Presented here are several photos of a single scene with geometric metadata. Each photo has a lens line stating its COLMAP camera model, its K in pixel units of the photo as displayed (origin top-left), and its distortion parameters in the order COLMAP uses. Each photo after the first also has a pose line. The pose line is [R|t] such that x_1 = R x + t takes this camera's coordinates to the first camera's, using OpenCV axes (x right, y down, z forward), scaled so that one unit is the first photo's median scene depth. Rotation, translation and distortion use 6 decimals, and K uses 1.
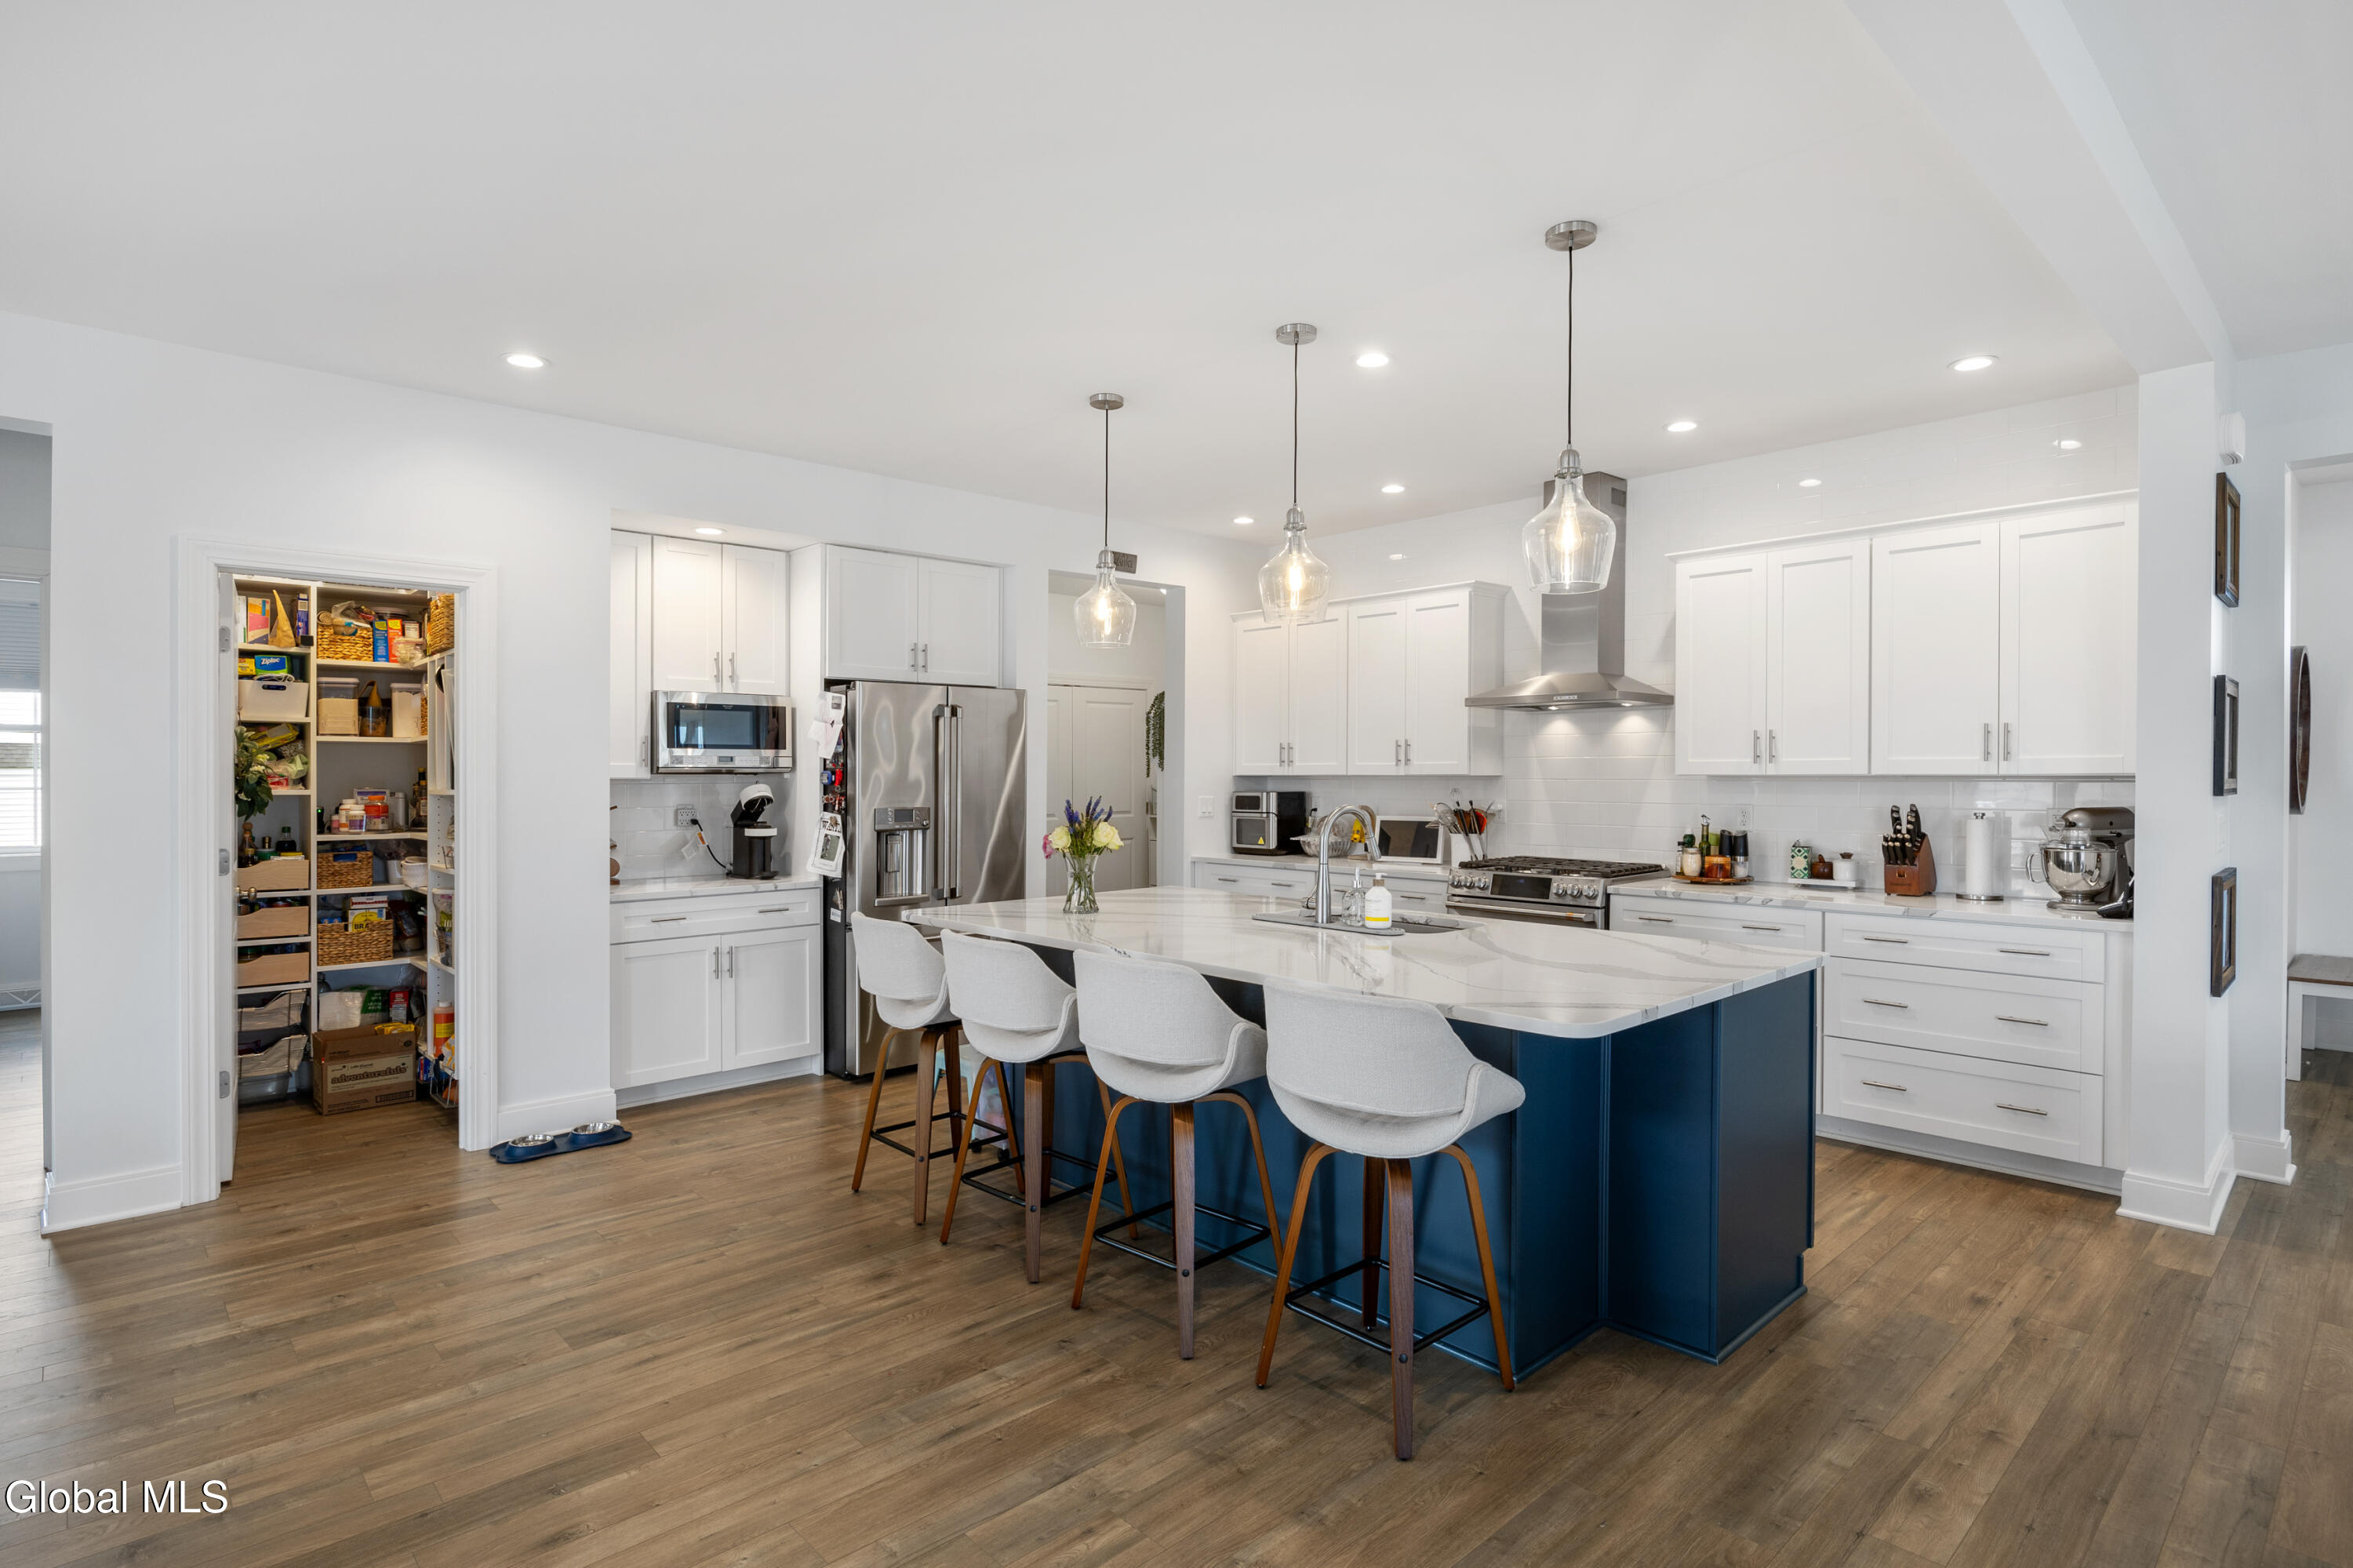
lens RADIAL K [[1196.5, 0, 1172.0], [0, 1196.5, 782.6], [0, 0, 1]] dist [-0.011145, 0.001897]
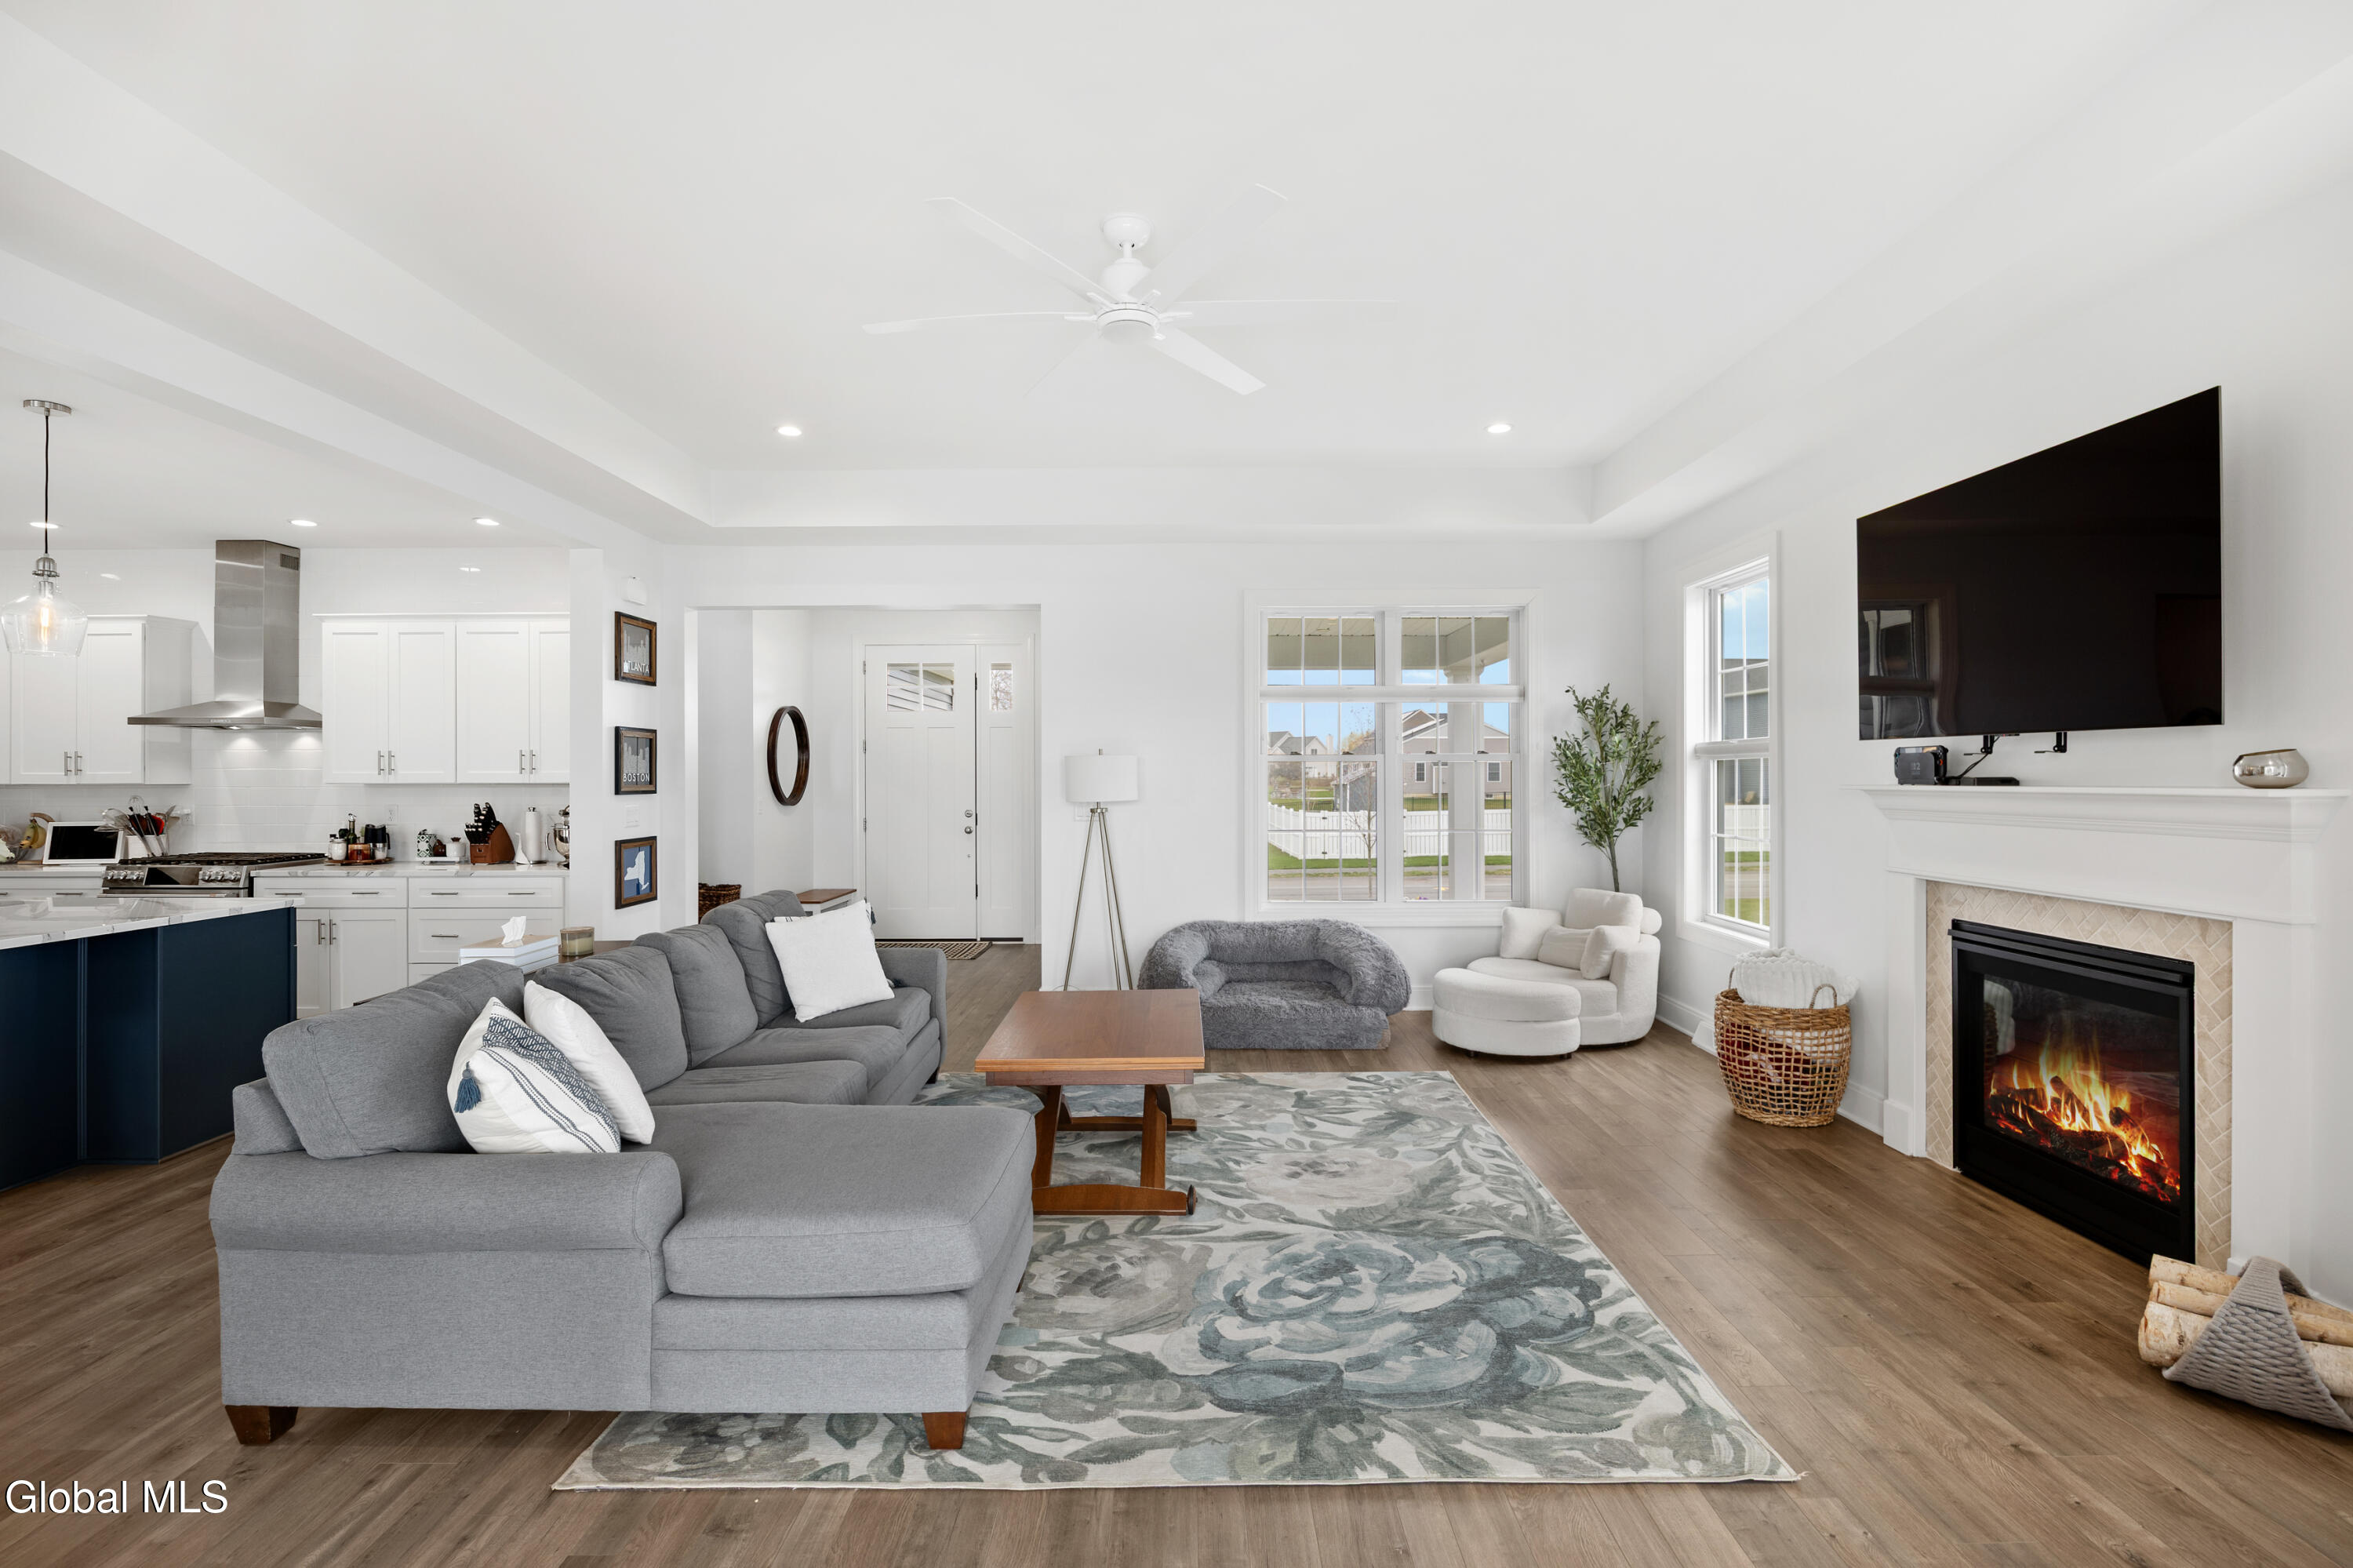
lens RADIAL K [[1107.7, 0, 1174.4], [0, 1107.7, 785.8], [0, 0, 1]] dist [-0.005165, -0.000579]
pose [[0.679850, -0.006653, 0.733321, 0.168842], [0.006467, 0.999974, 0.003077, -0.001567], [-0.733323, 0.002651, 0.679876, -0.514046]]
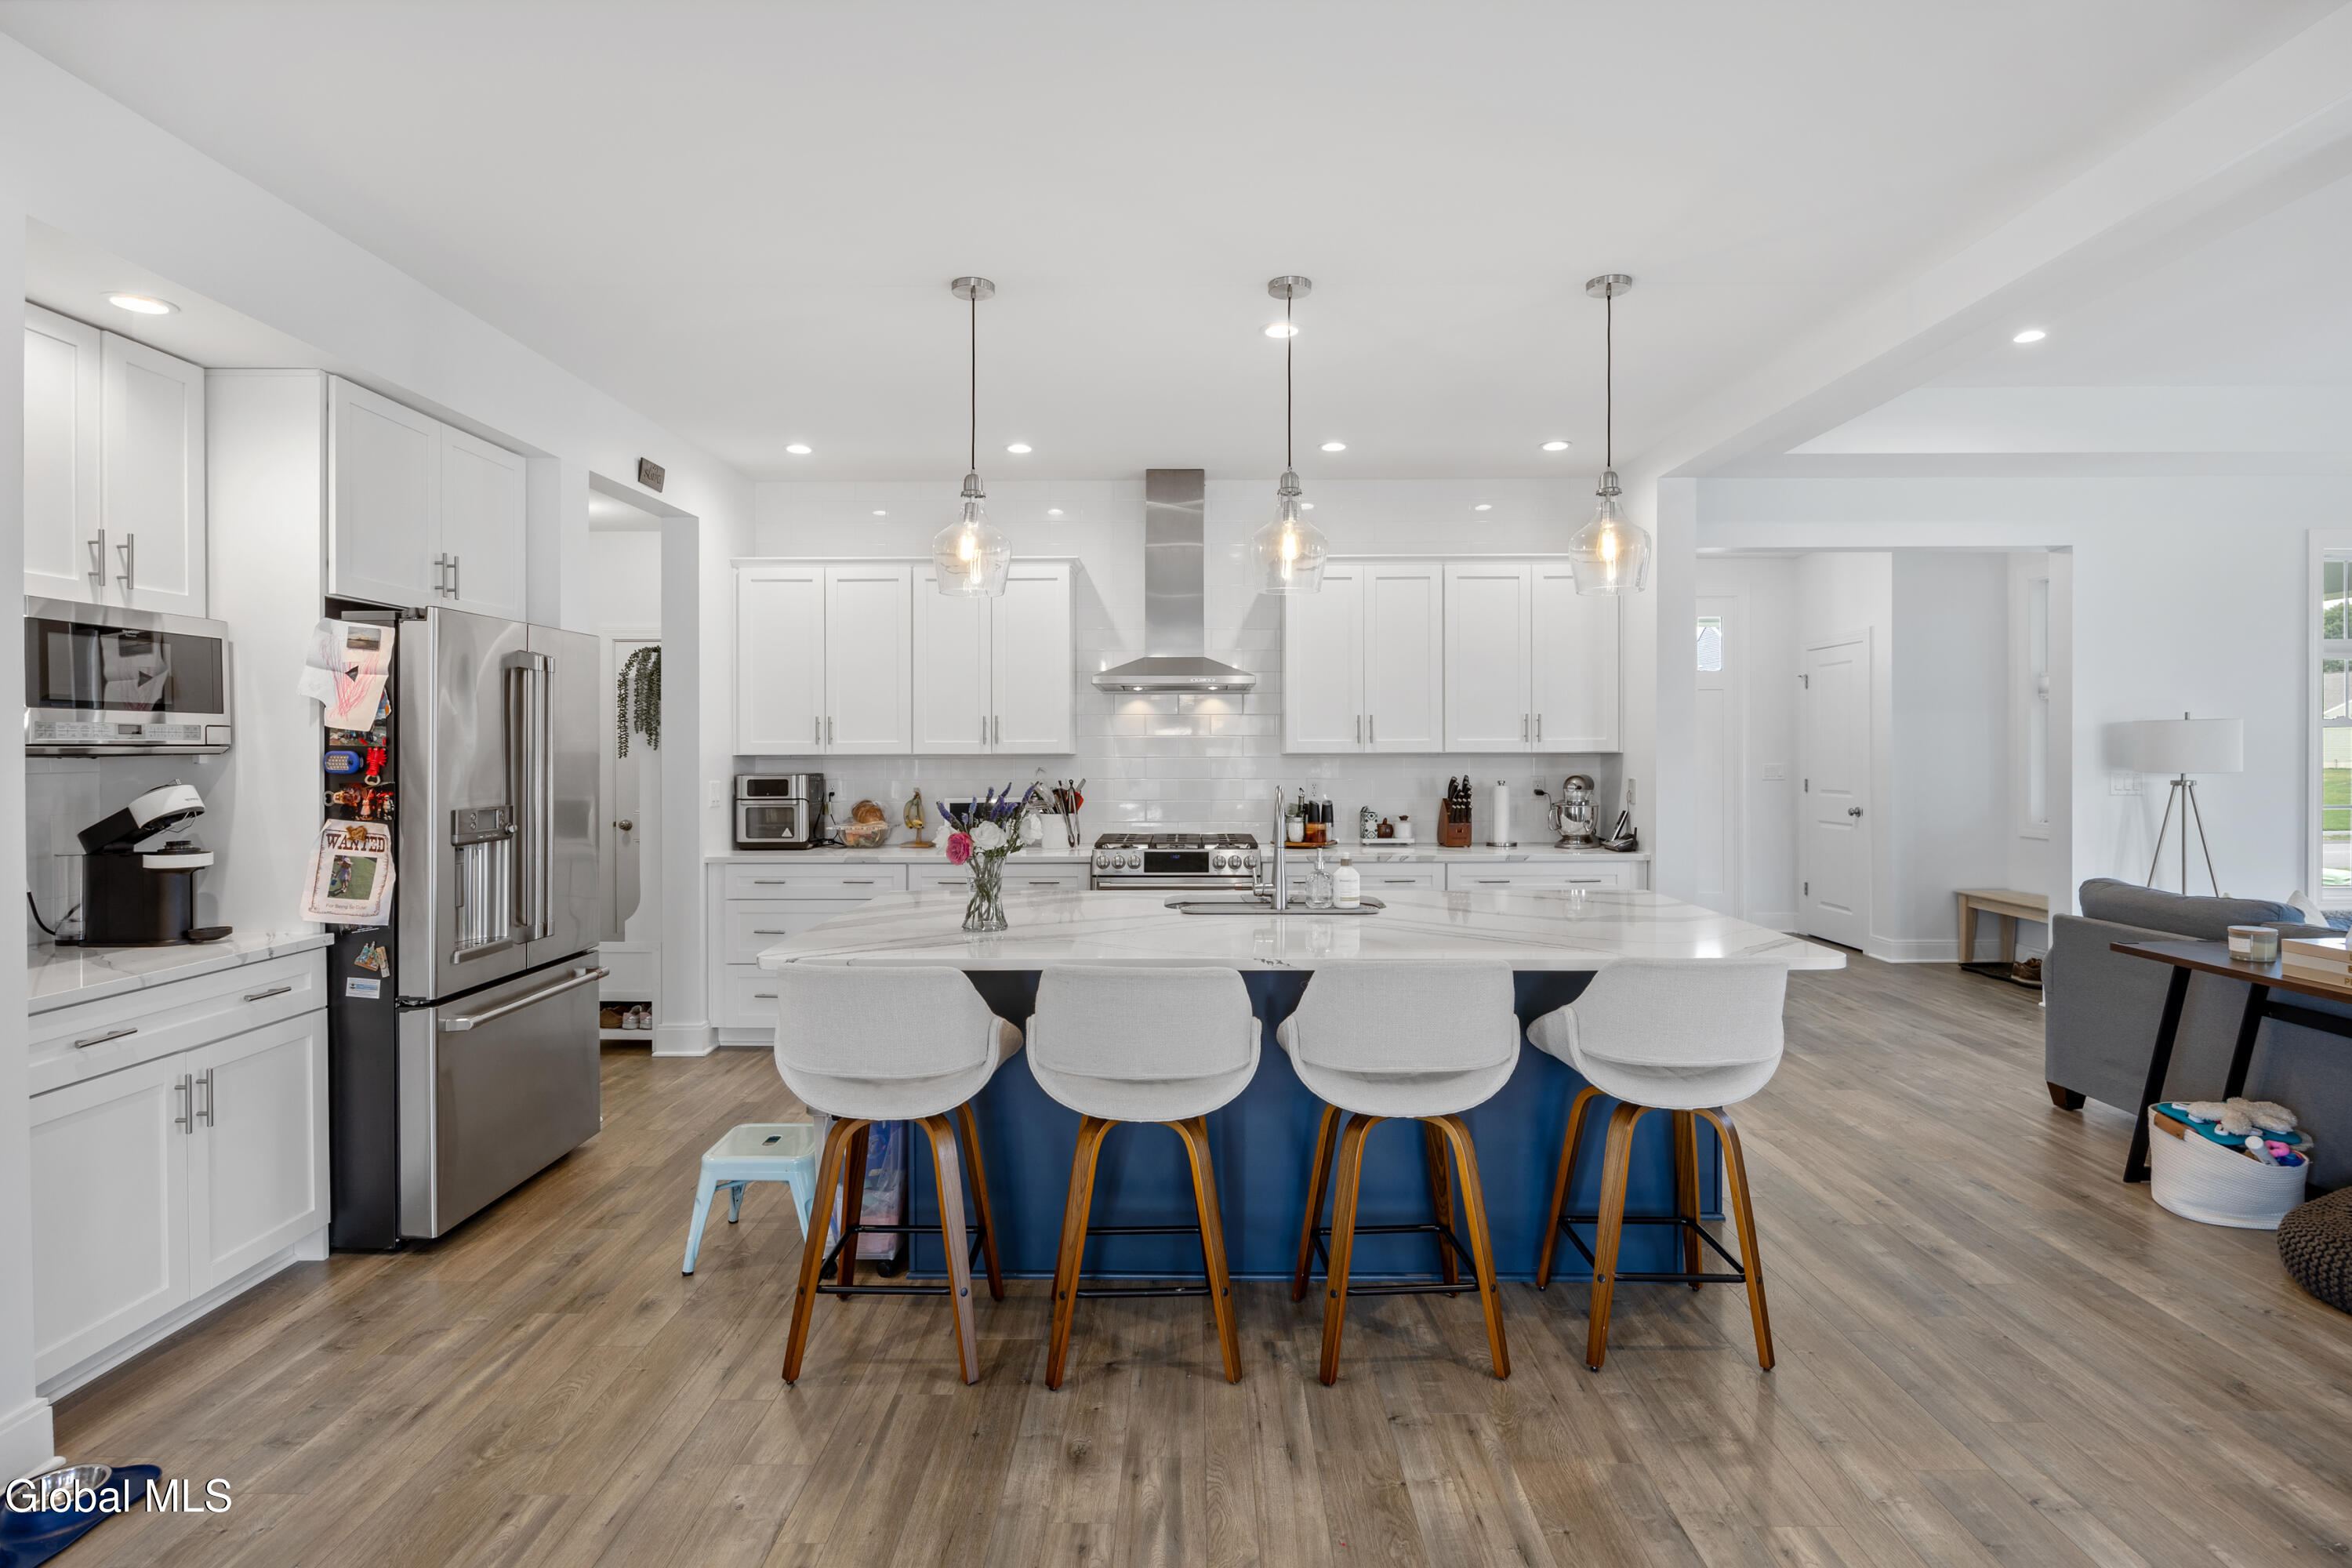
lens RADIAL K [[1196.0, 0, 1176.6], [0, 1196.0, 763.9], [0, 0, 1]] dist [-0.011145, 0.001897]
pose [[0.684282, -0.010281, 0.729145, -0.473314], [0.007279, 0.999947, 0.007268, -0.005052], [-0.729181, 0.000334, 0.684321, 0.306827]]
